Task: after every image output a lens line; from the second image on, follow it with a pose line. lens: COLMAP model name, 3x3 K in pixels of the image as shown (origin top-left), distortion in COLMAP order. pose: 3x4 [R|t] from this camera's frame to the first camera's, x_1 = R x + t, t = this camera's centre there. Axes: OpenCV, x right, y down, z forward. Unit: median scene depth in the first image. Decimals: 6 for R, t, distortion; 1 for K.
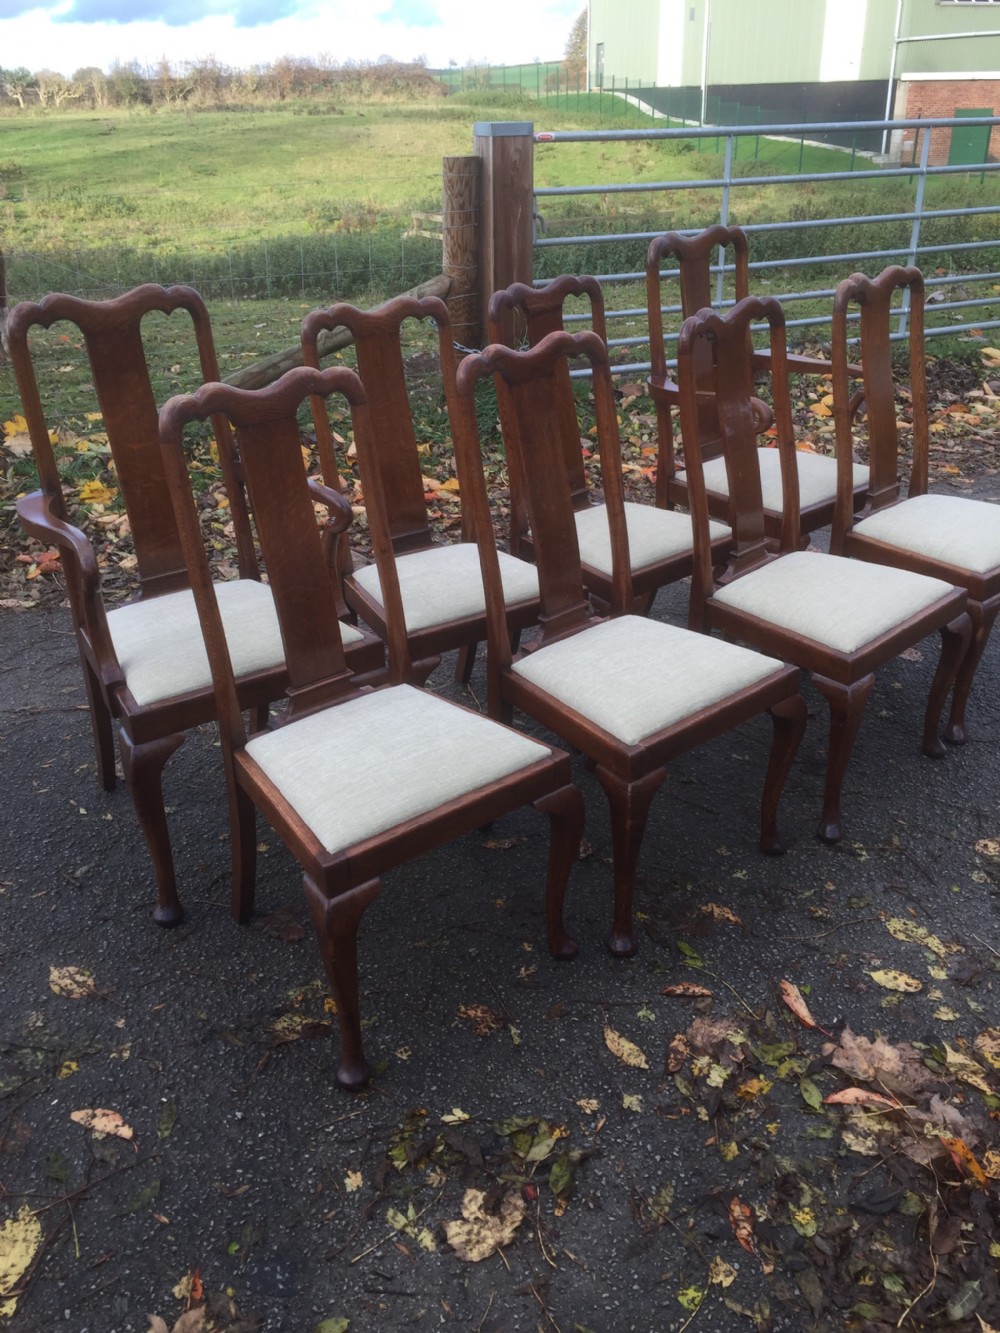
lens RADIAL K [[1143.3, 0, 512.3], [0, 1143.3, 653.1], [0, 0, 1]] dist [0.085677, -0.111346]
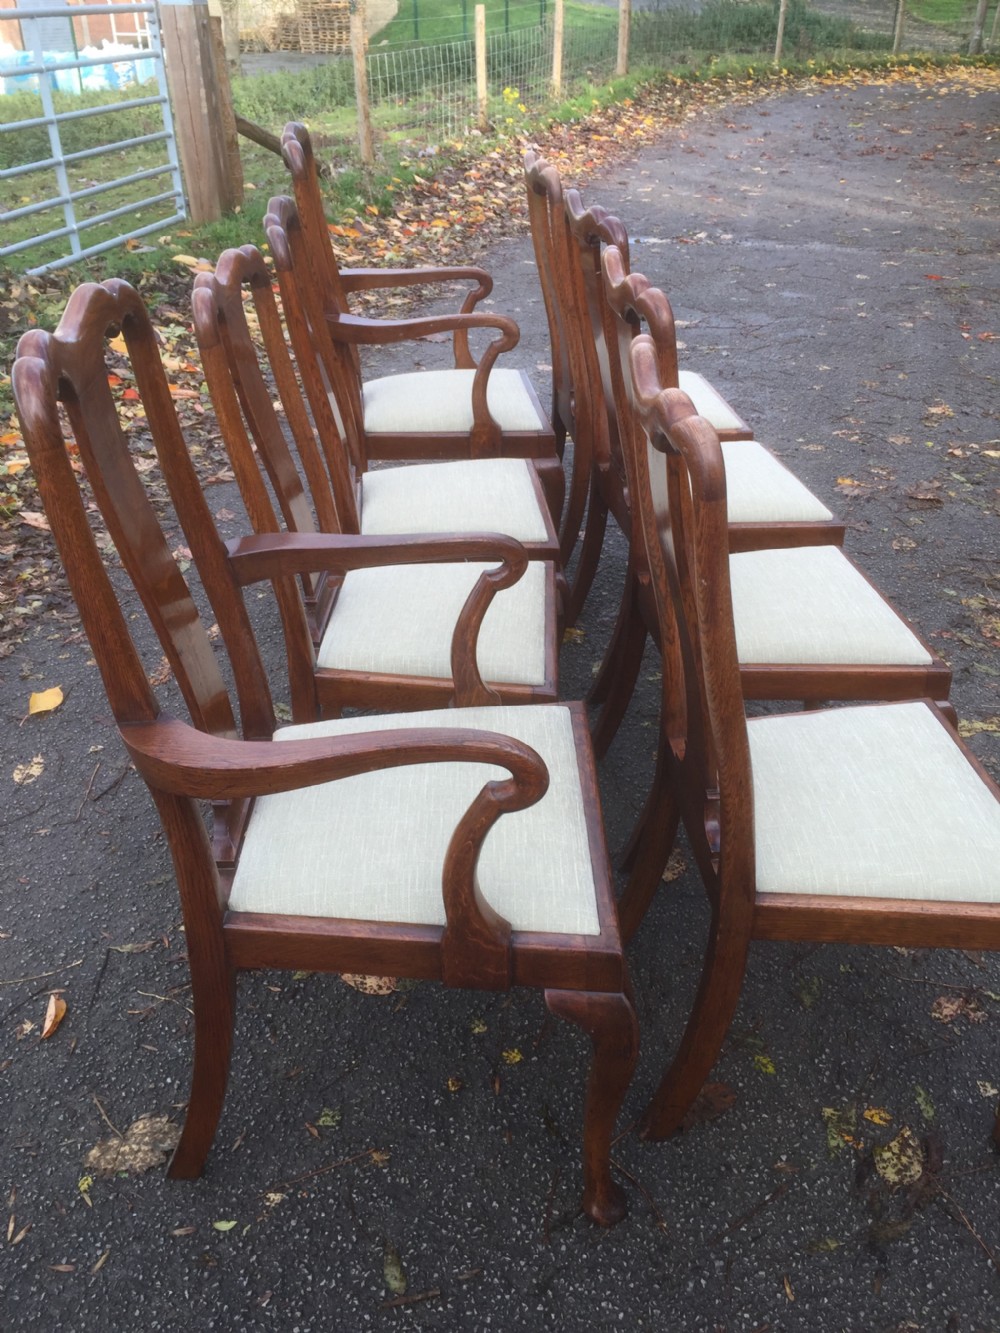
lens RADIAL K [[1143.3, 0, 499.3], [0, 1143.3, 659.8], [0, 0, 1]] dist [0.085677, -0.111346]
pose [[0.579721, -0.403577, 0.707849, -0.709156], [0.351147, 0.907655, 0.229909, -0.242348], [-0.735268, 0.115276, 0.667901, 0.589192]]
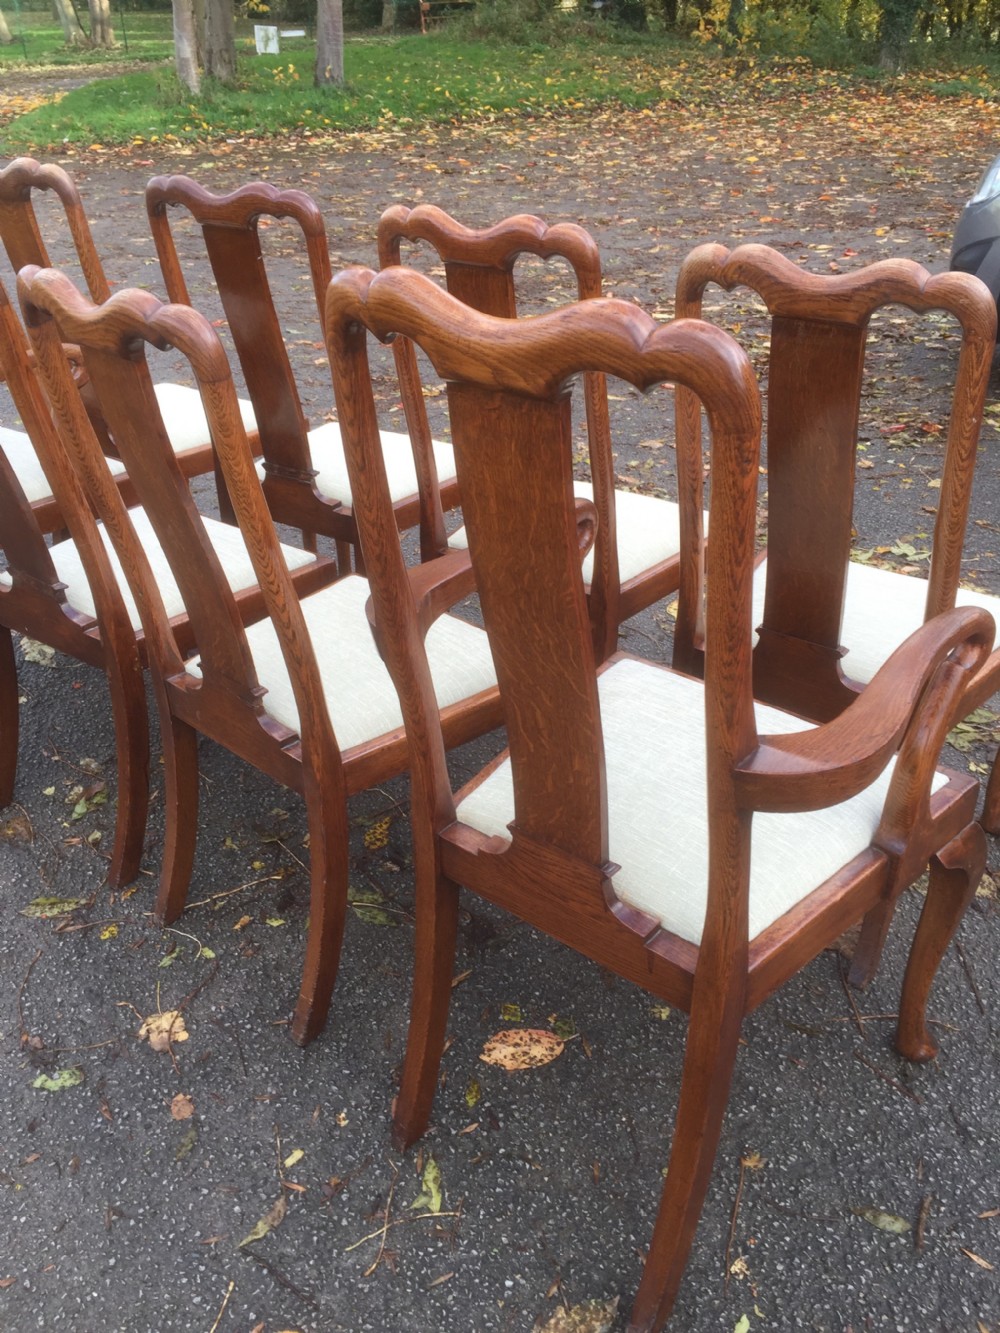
lens RADIAL K [[1143.3, 0, 499.3], [0, 1143.3, 654.2], [0, 0, 1]] dist [0.085677, -0.111346]
pose [[-0.232010, -0.456811, 0.858775, -0.773151], [0.441017, 0.737509, 0.511453, -0.444306], [-0.866992, 0.497397, 0.030353, 1.129911]]
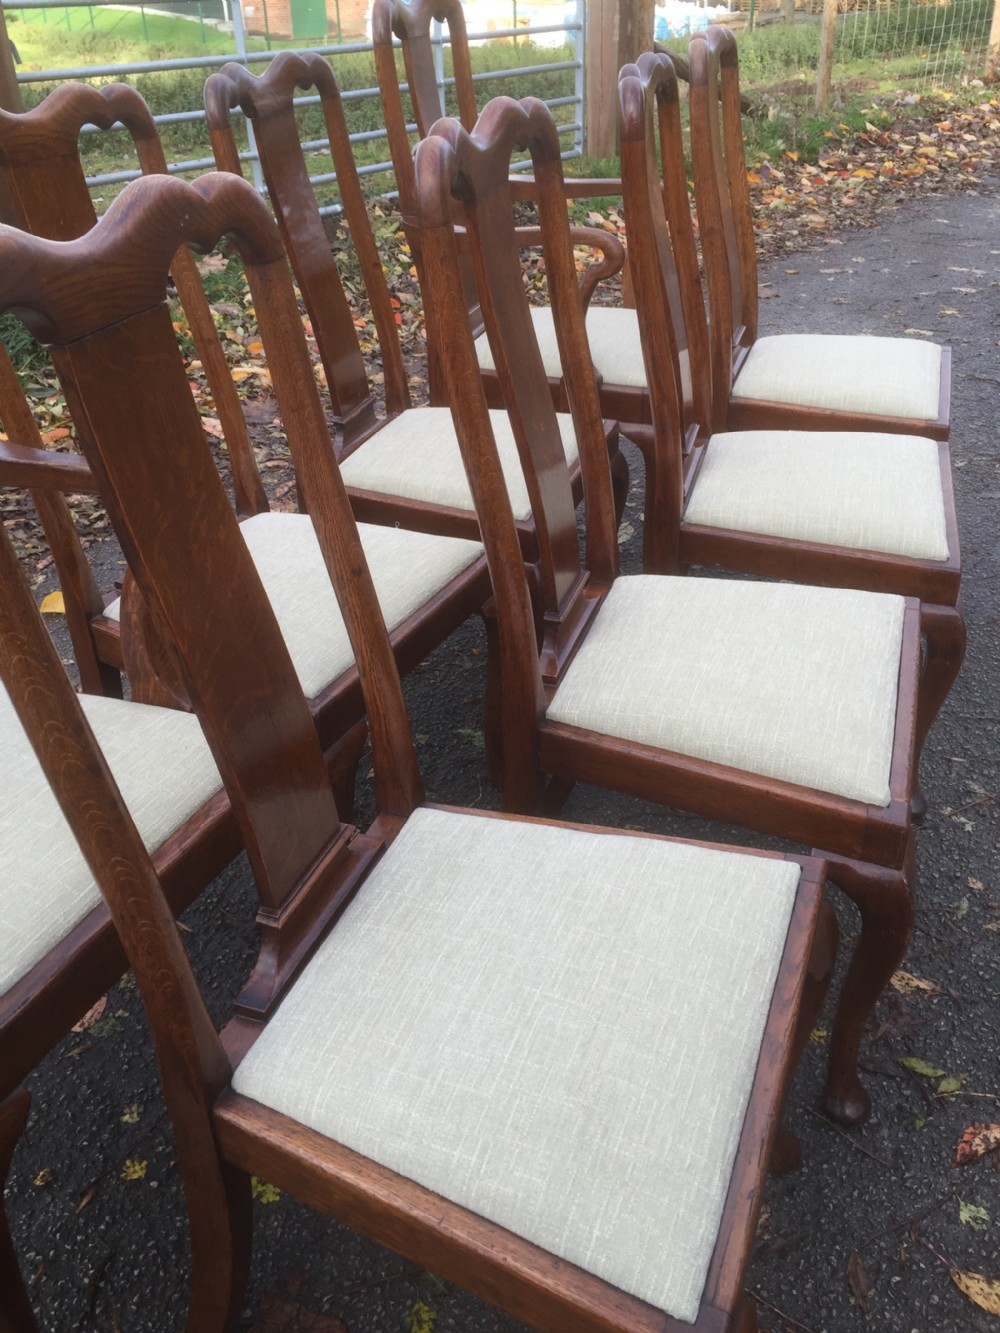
lens RADIAL K [[1143.3, 0, 503.4], [0, 1143.3, 654.6], [0, 0, 1]] dist [0.085677, -0.111346]
pose [[0.871915, -0.257759, 0.416322, -0.264062], [0.220942, 0.965860, 0.135273, -0.104034], [-0.436977, -0.025963, 0.899098, 0.527664]]
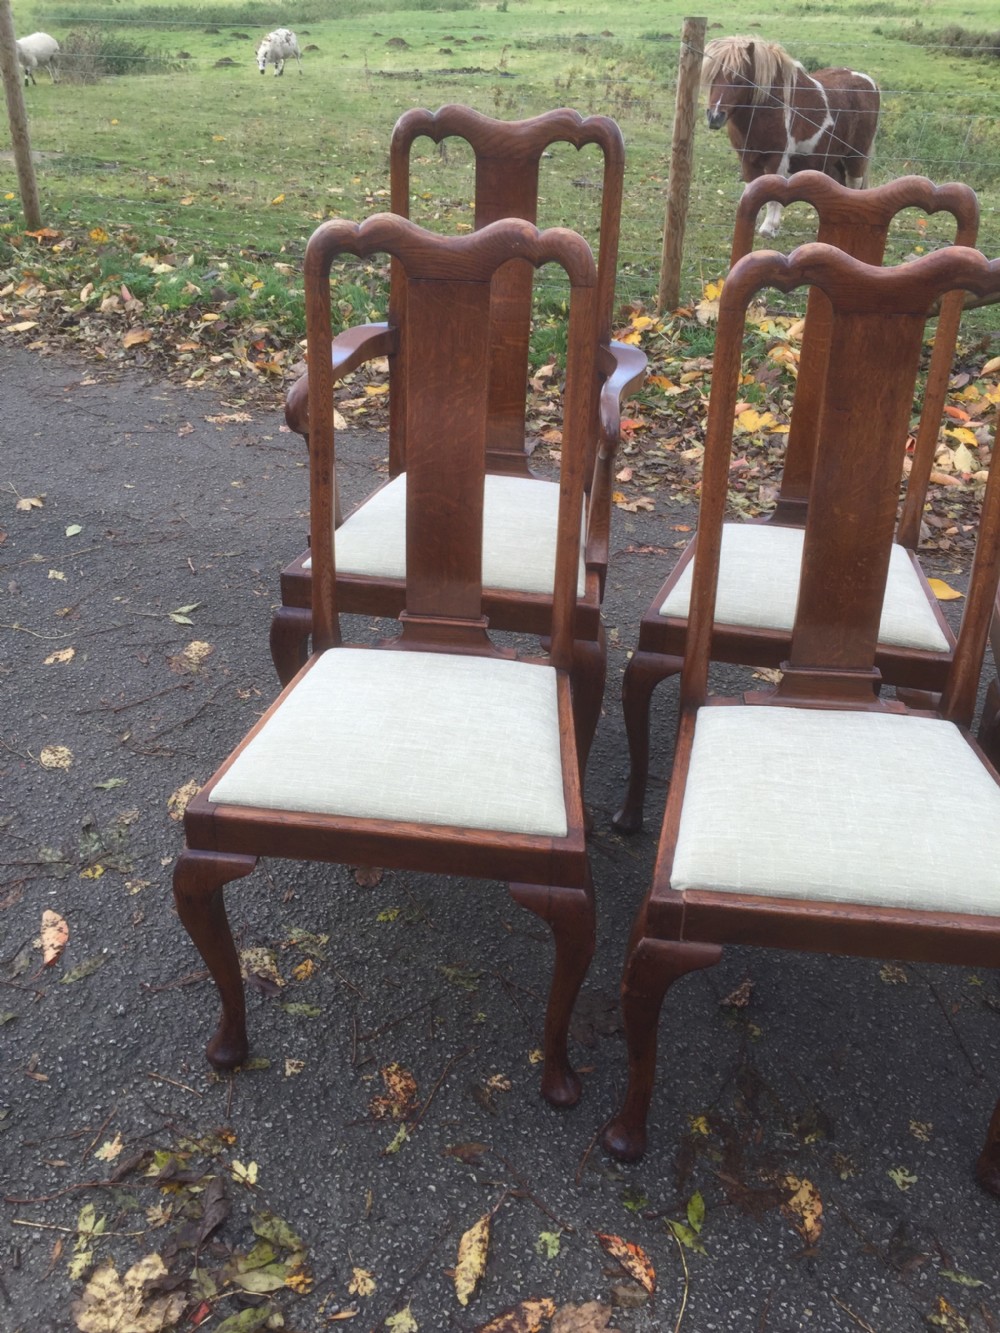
lens RADIAL K [[1143.3, 0, 500.4], [0, 1143.3, 658.8], [0, 0, 1]] dist [0.085677, -0.111346]
pose [[0.676771, 0.400736, -0.617569, 0.358998], [-0.346962, 0.913482, 0.212529, -0.131123], [0.649306, 0.070440, 0.757258, 0.407437]]
